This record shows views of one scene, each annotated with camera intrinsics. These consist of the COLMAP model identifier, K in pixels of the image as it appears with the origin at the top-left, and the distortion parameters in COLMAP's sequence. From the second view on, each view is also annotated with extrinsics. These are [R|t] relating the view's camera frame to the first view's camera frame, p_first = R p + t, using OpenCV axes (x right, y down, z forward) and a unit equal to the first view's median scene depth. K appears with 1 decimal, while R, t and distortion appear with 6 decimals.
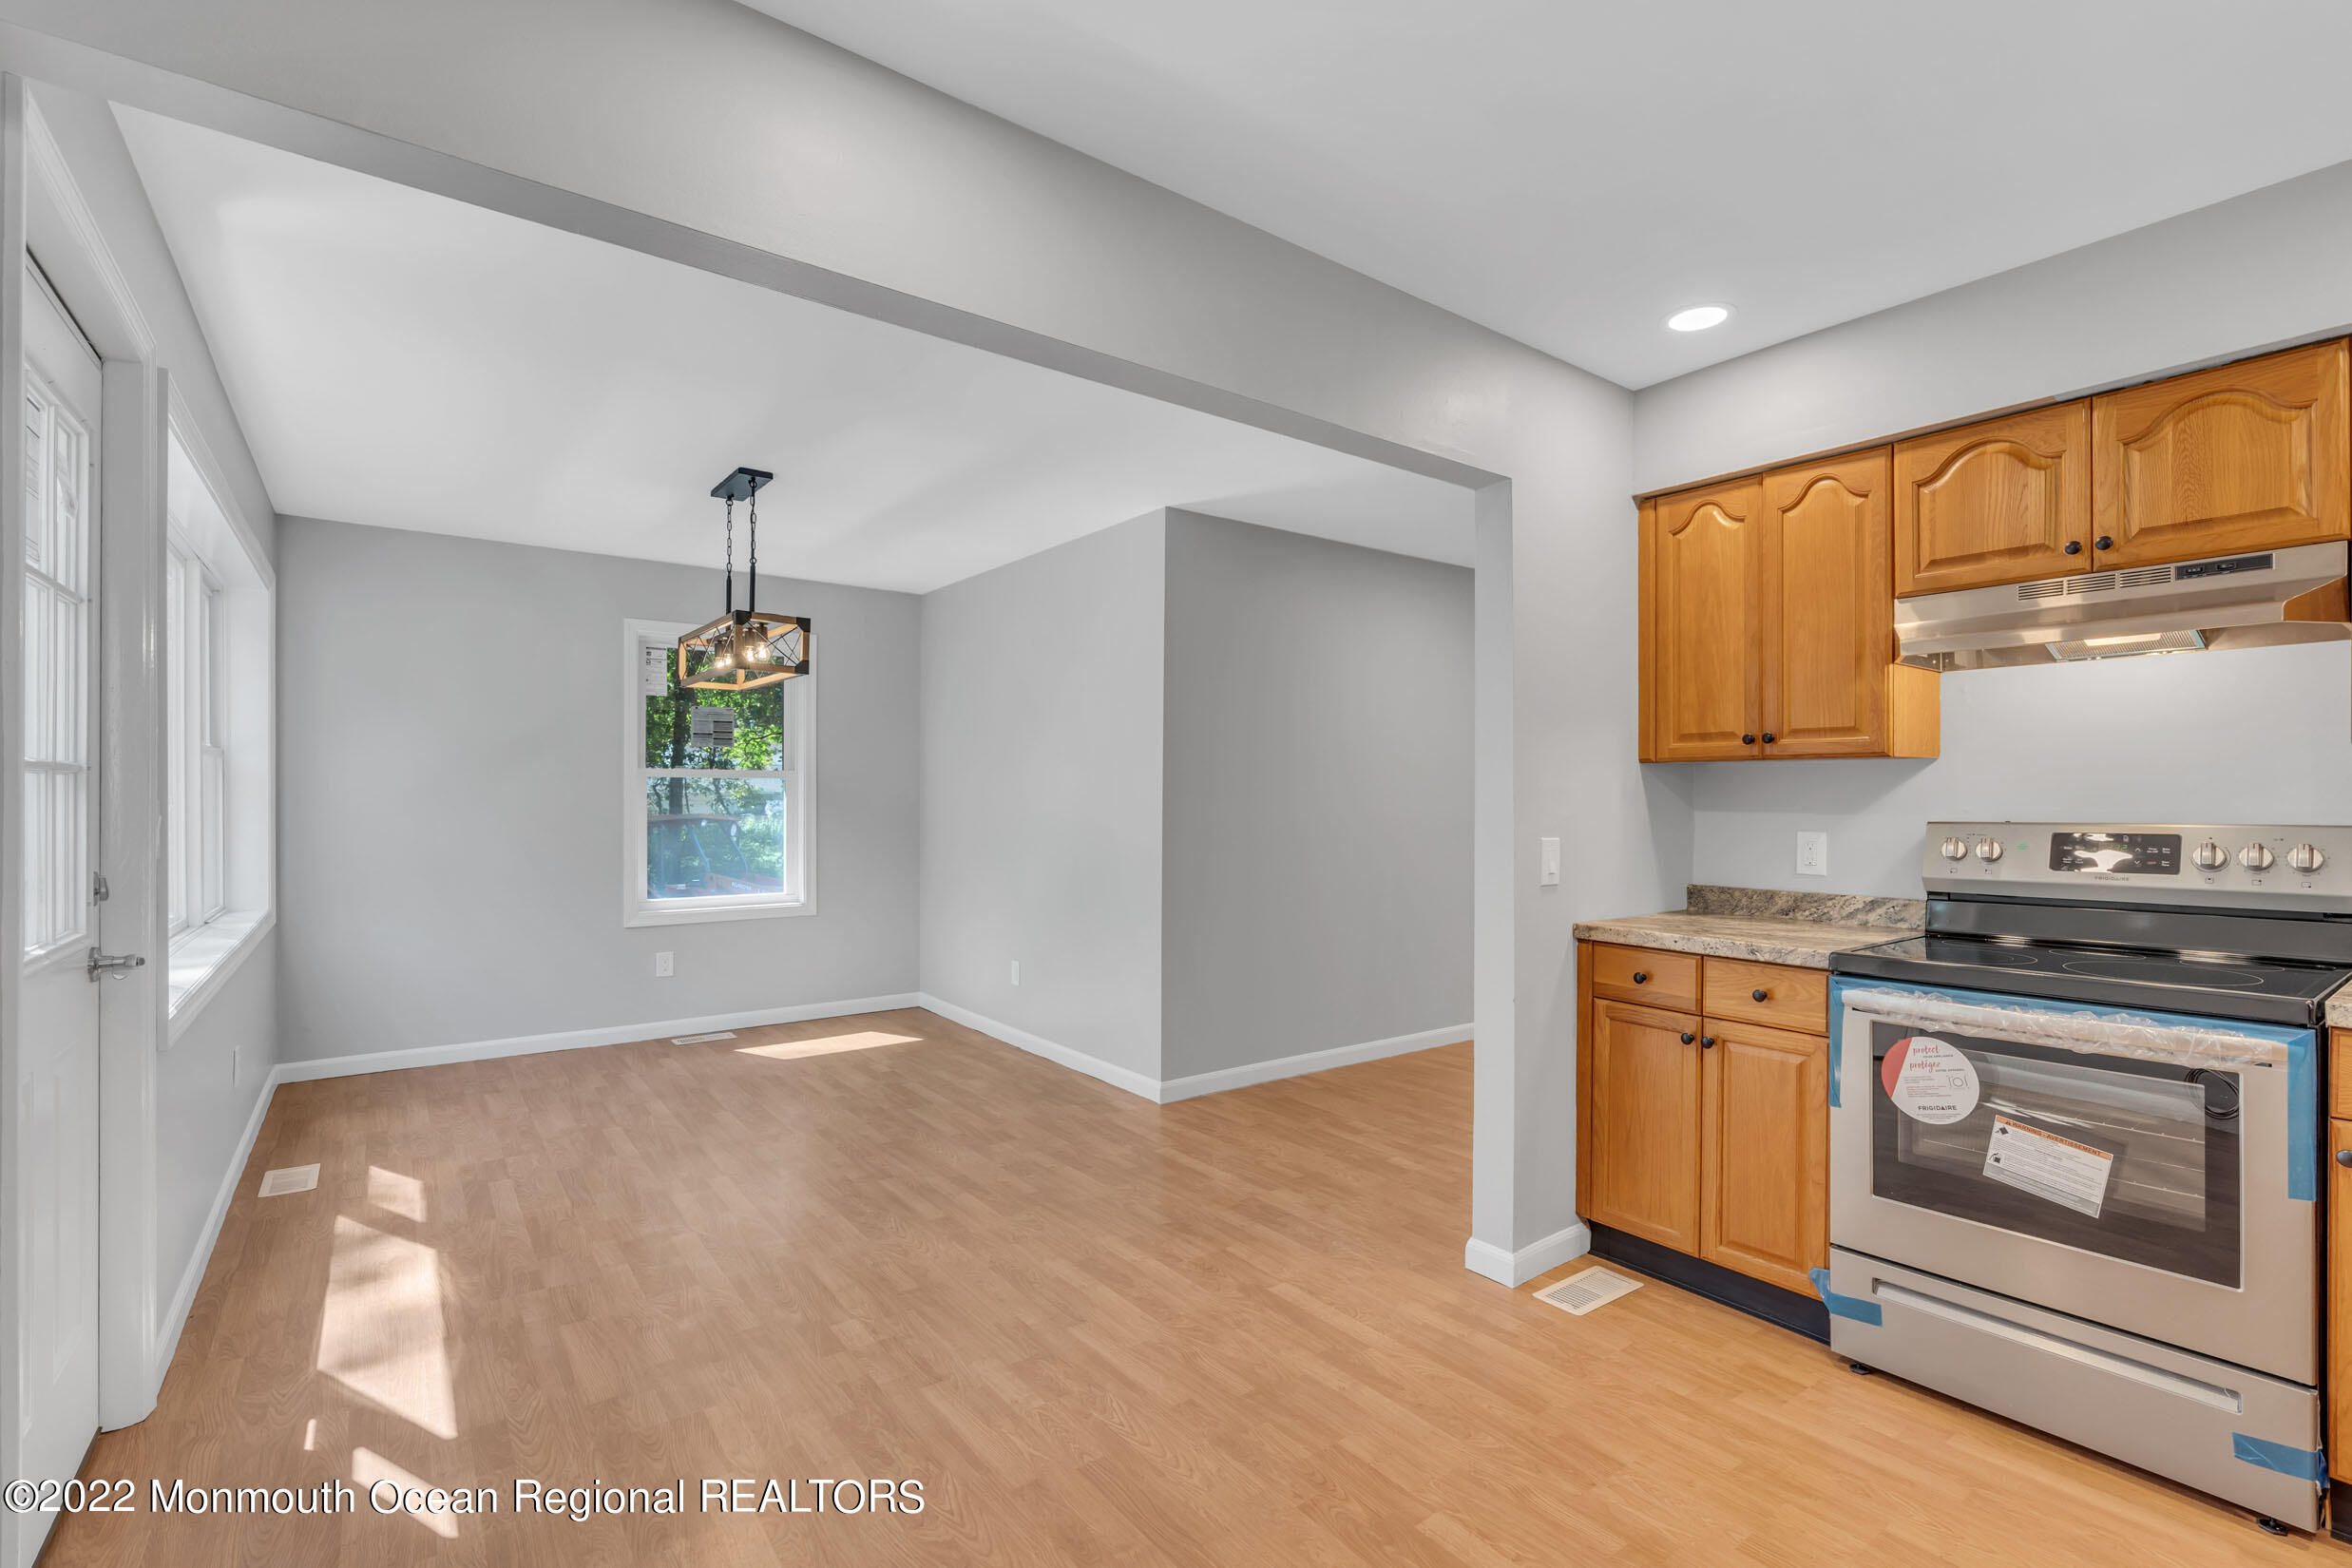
lens RADIAL K [[1071.8, 0, 1194.7], [0, 1071.8, 788.0], [0, 0, 1]] dist [-0.000016, 0.001863]
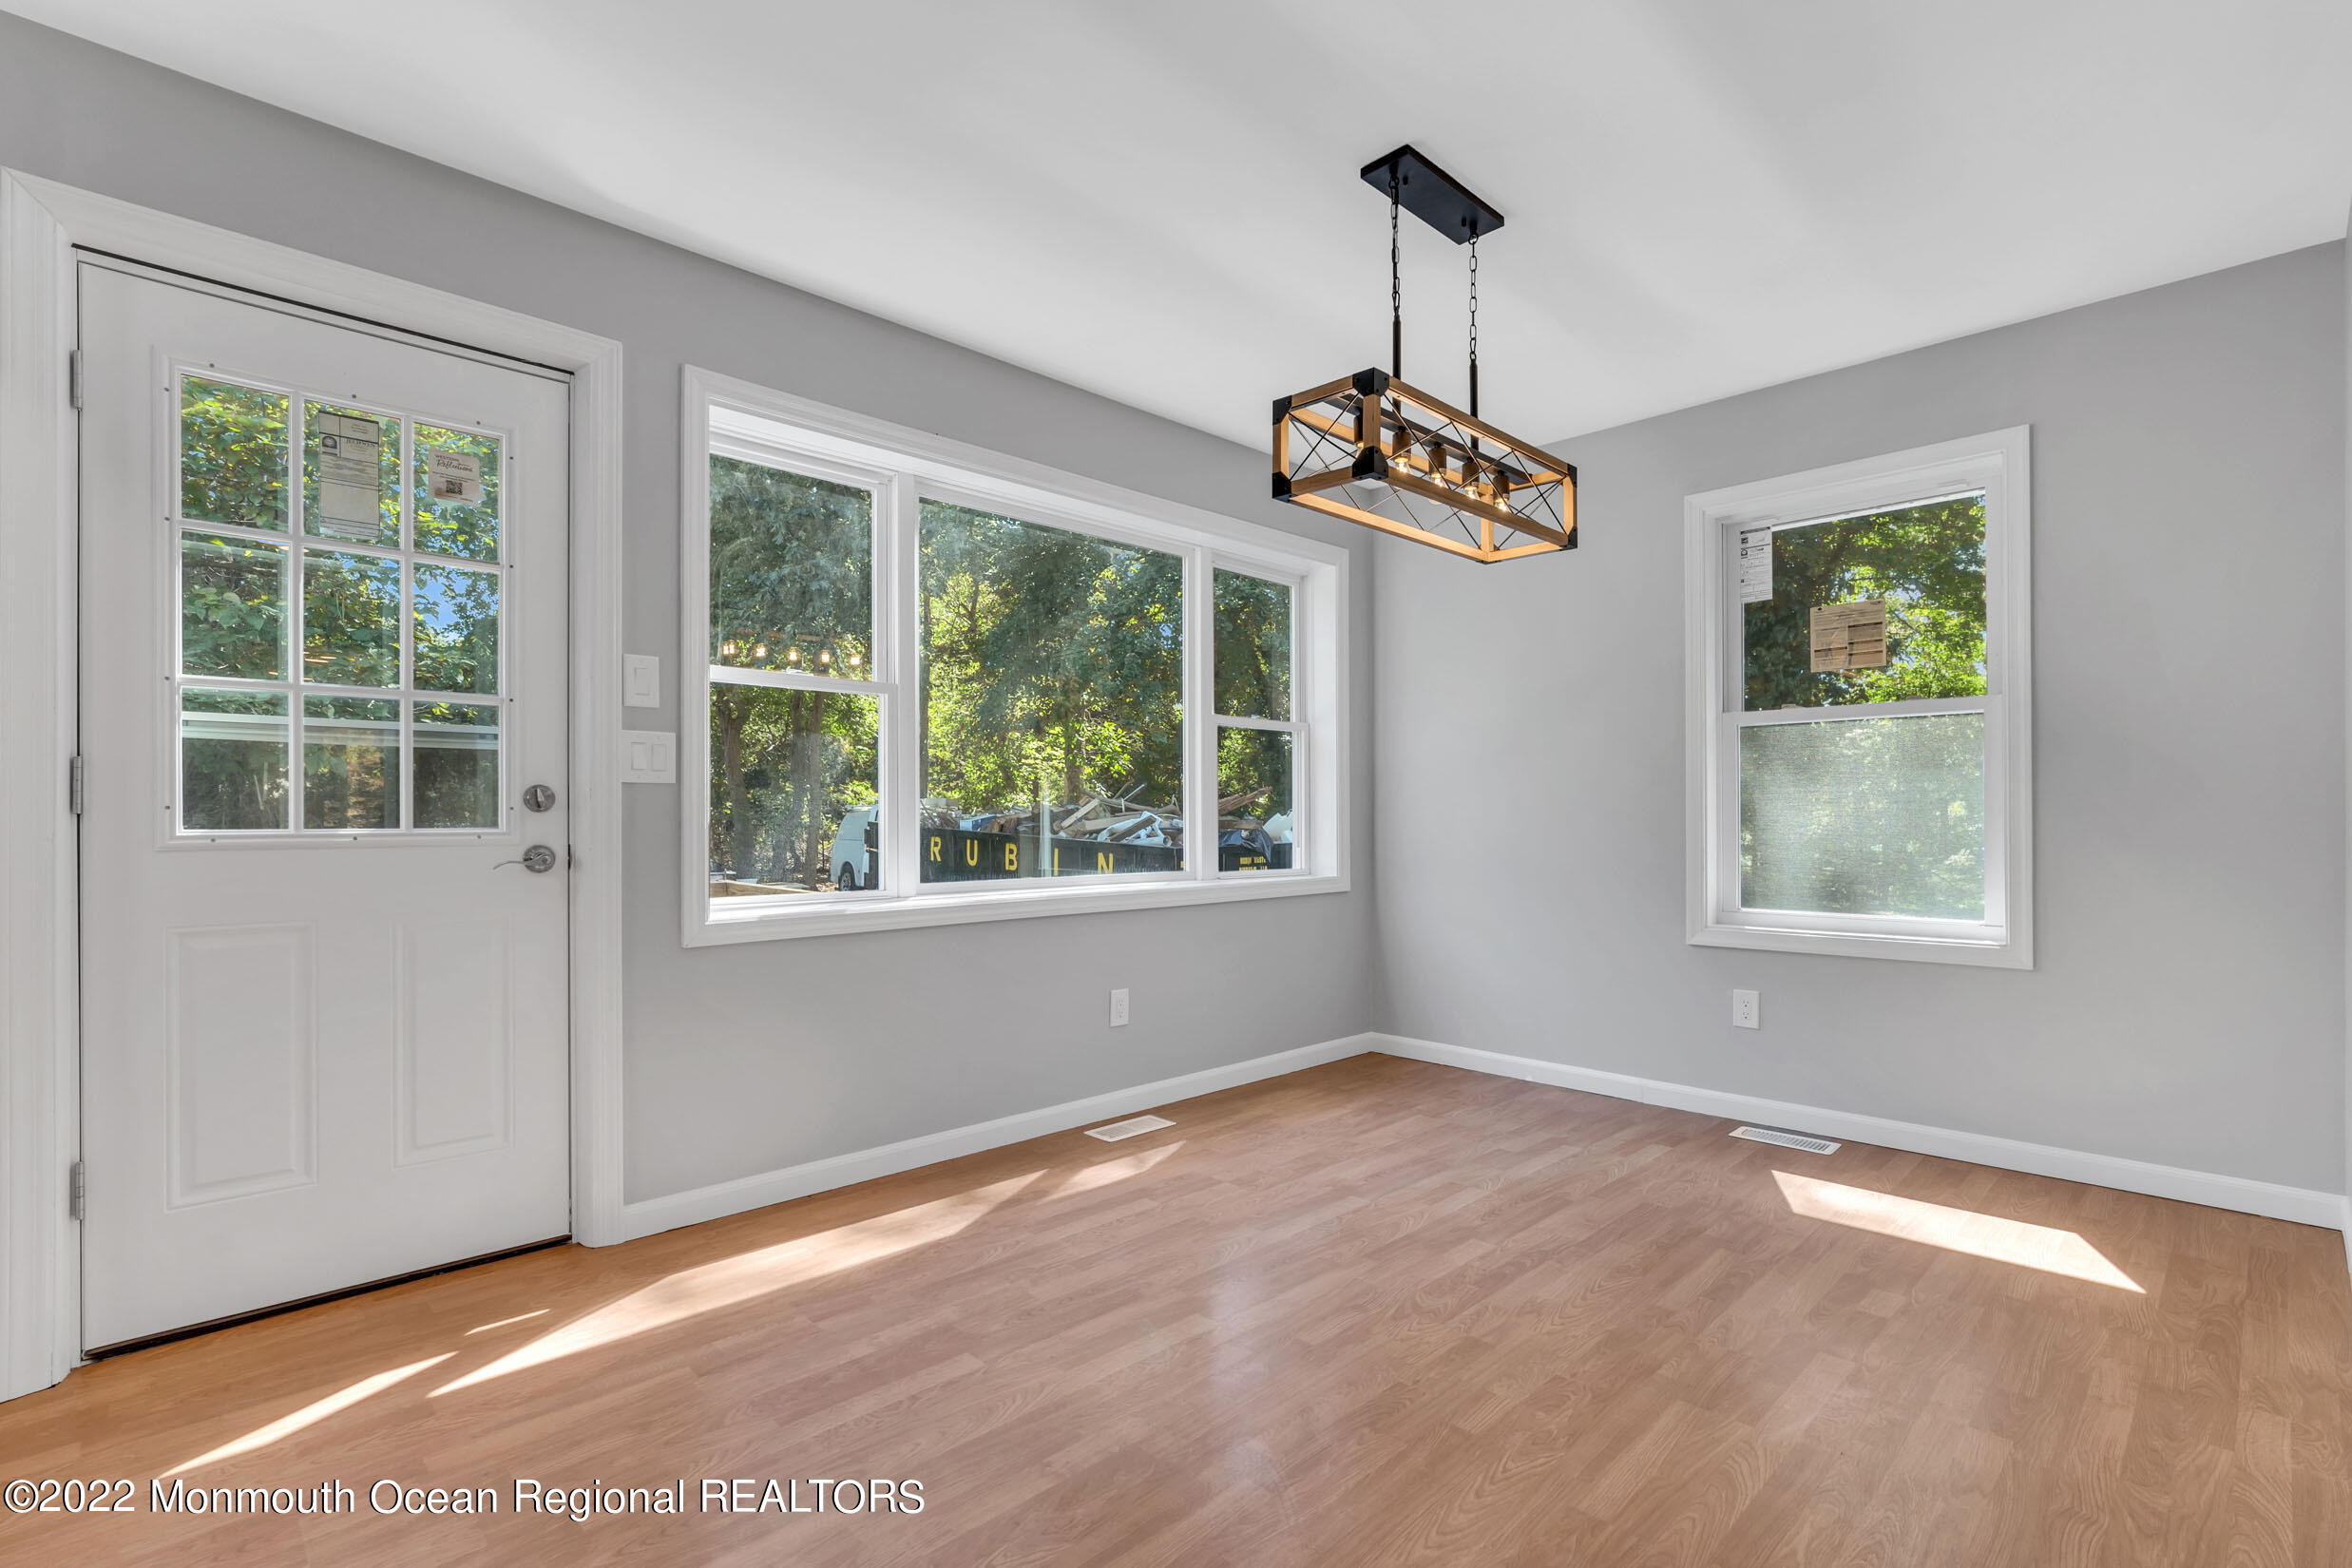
lens RADIAL K [[1071.8, 0, 1199.1], [0, 1071.8, 825.5], [0, 0, 1]] dist [-0.000016, 0.001863]
pose [[0.121223, 0.000996, -0.992625, 0.160600], [0.016199, 0.999864, 0.002981, 0.062585], [0.992493, -0.016441, 0.121191, 0.819333]]
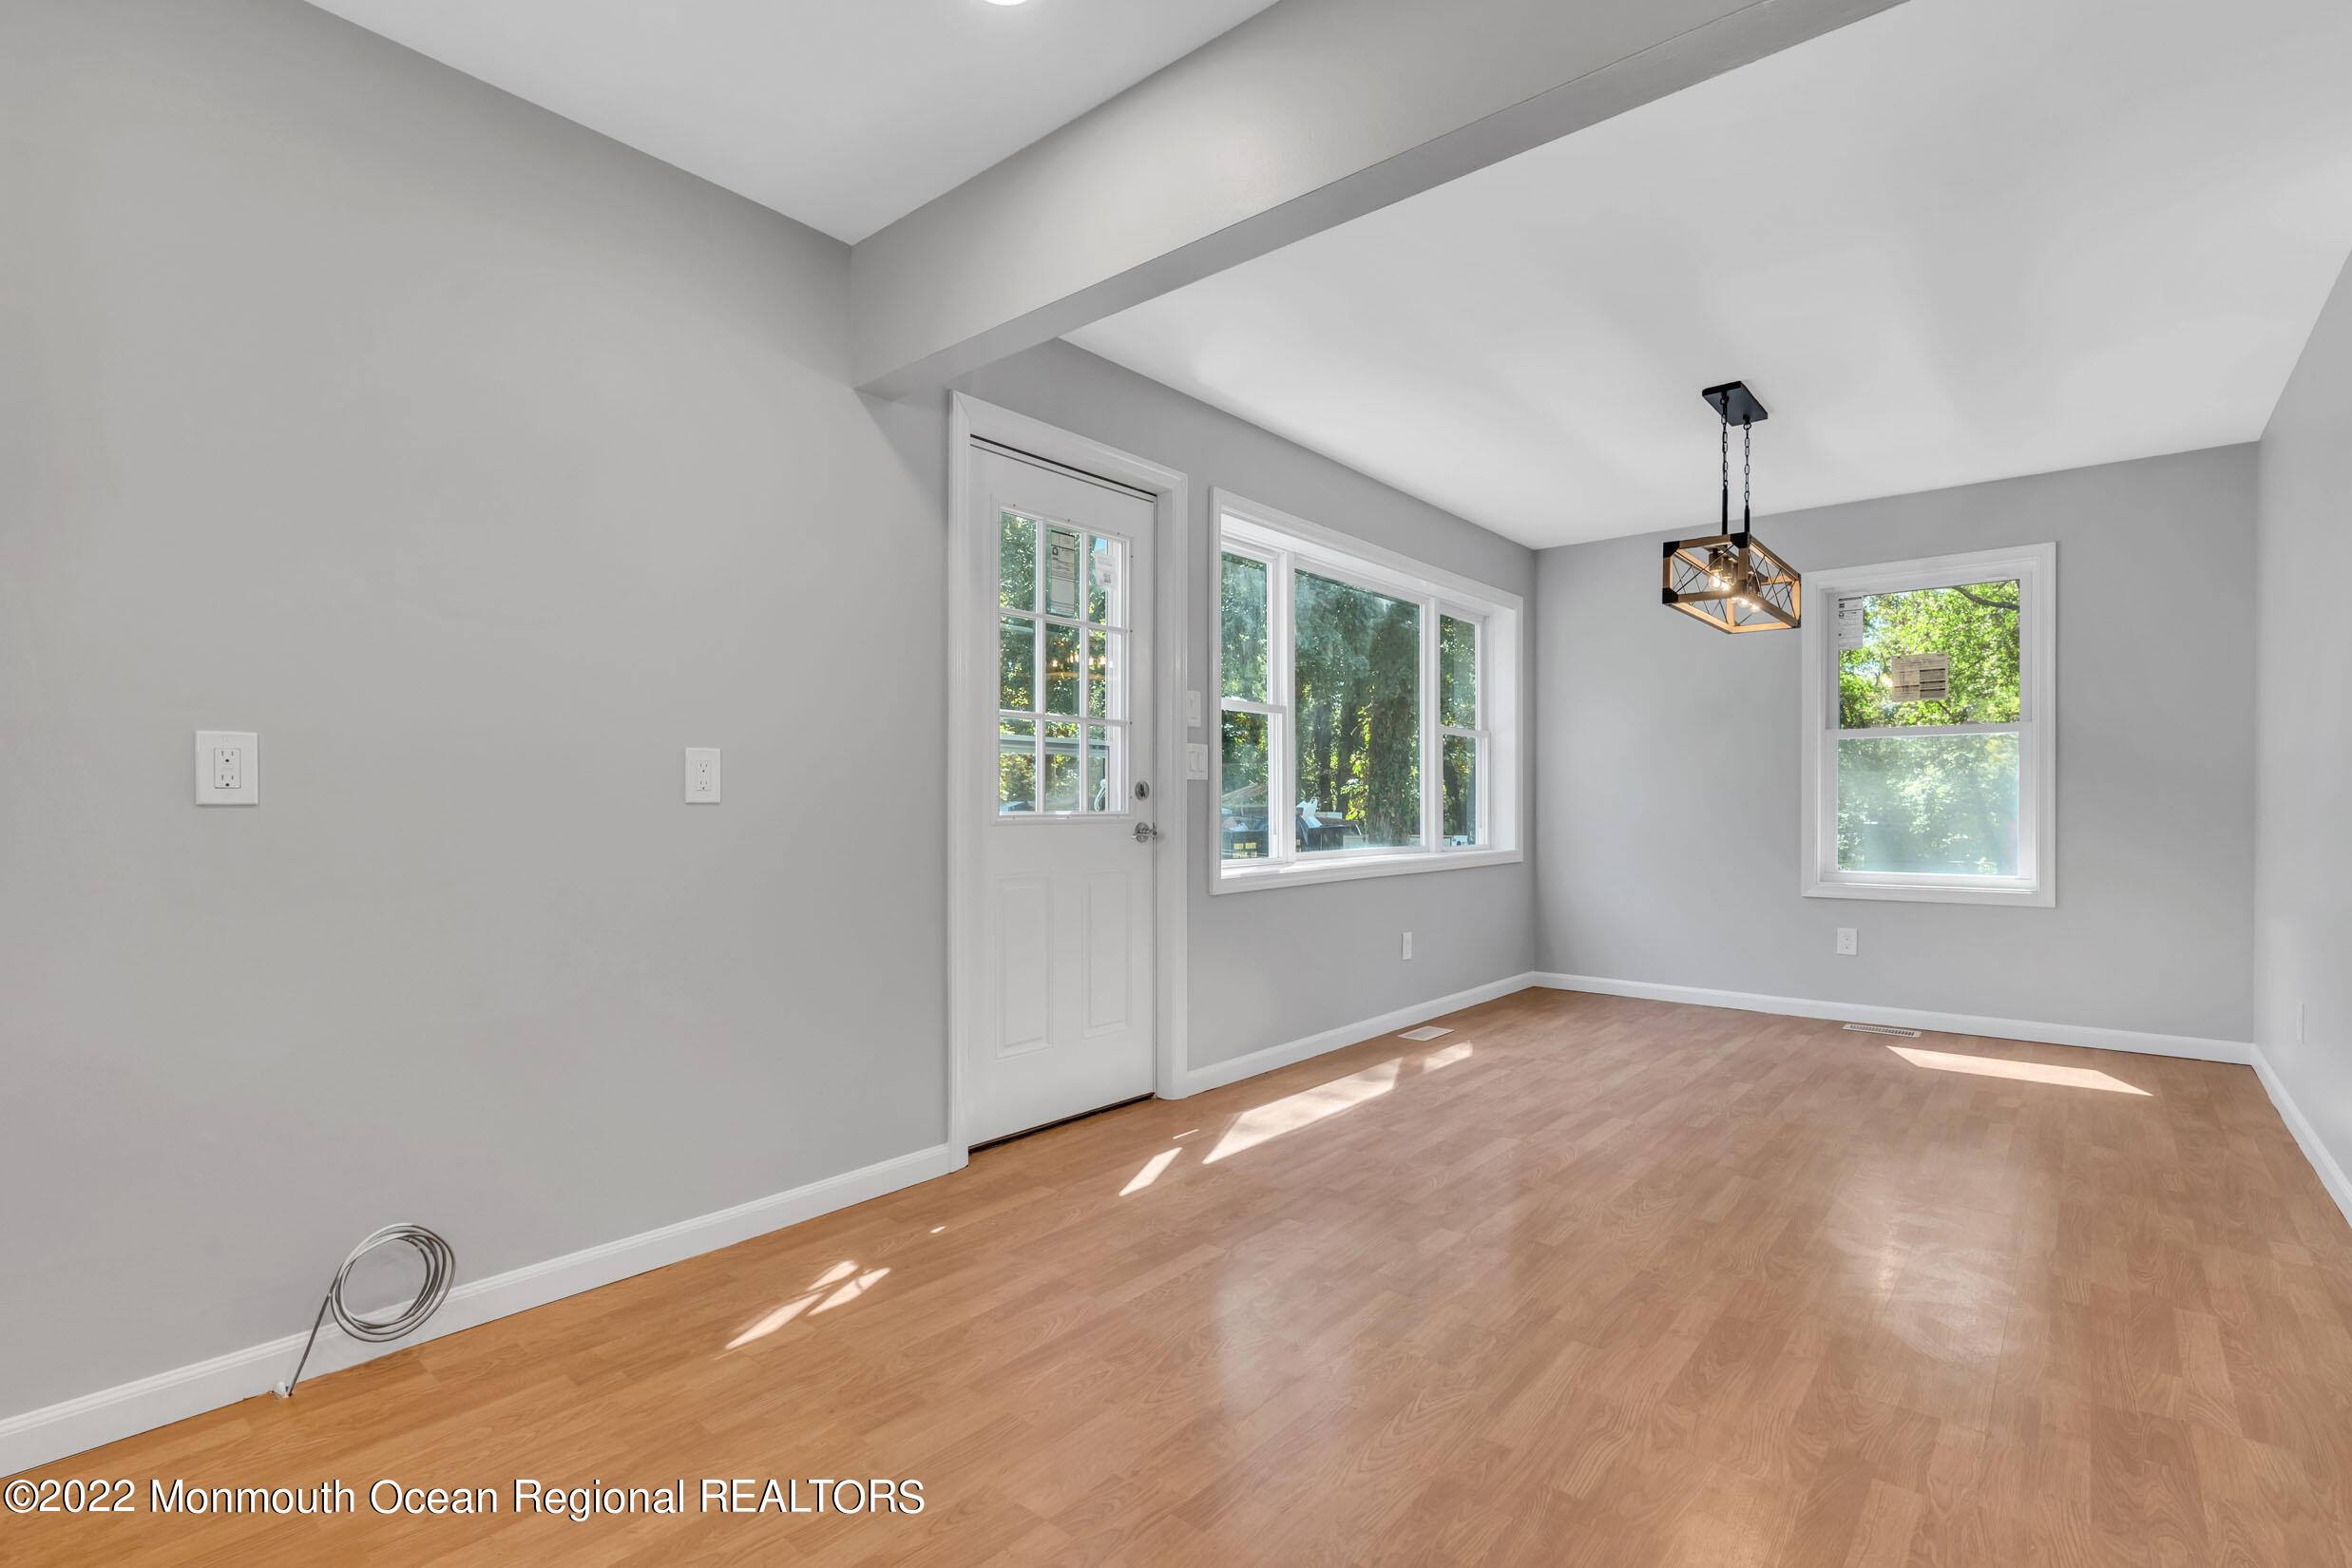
lens RADIAL K [[1071.8, 0, 1191.4], [0, 1071.8, 835.8], [0, 0, 1]] dist [-0.000016, 0.001863]
pose [[0.222458, 0.021323, -0.974709, 0.390130], [0.015377, 0.999560, 0.025376, 0.057650], [0.974821, -0.020633, 0.222032, 0.343437]]
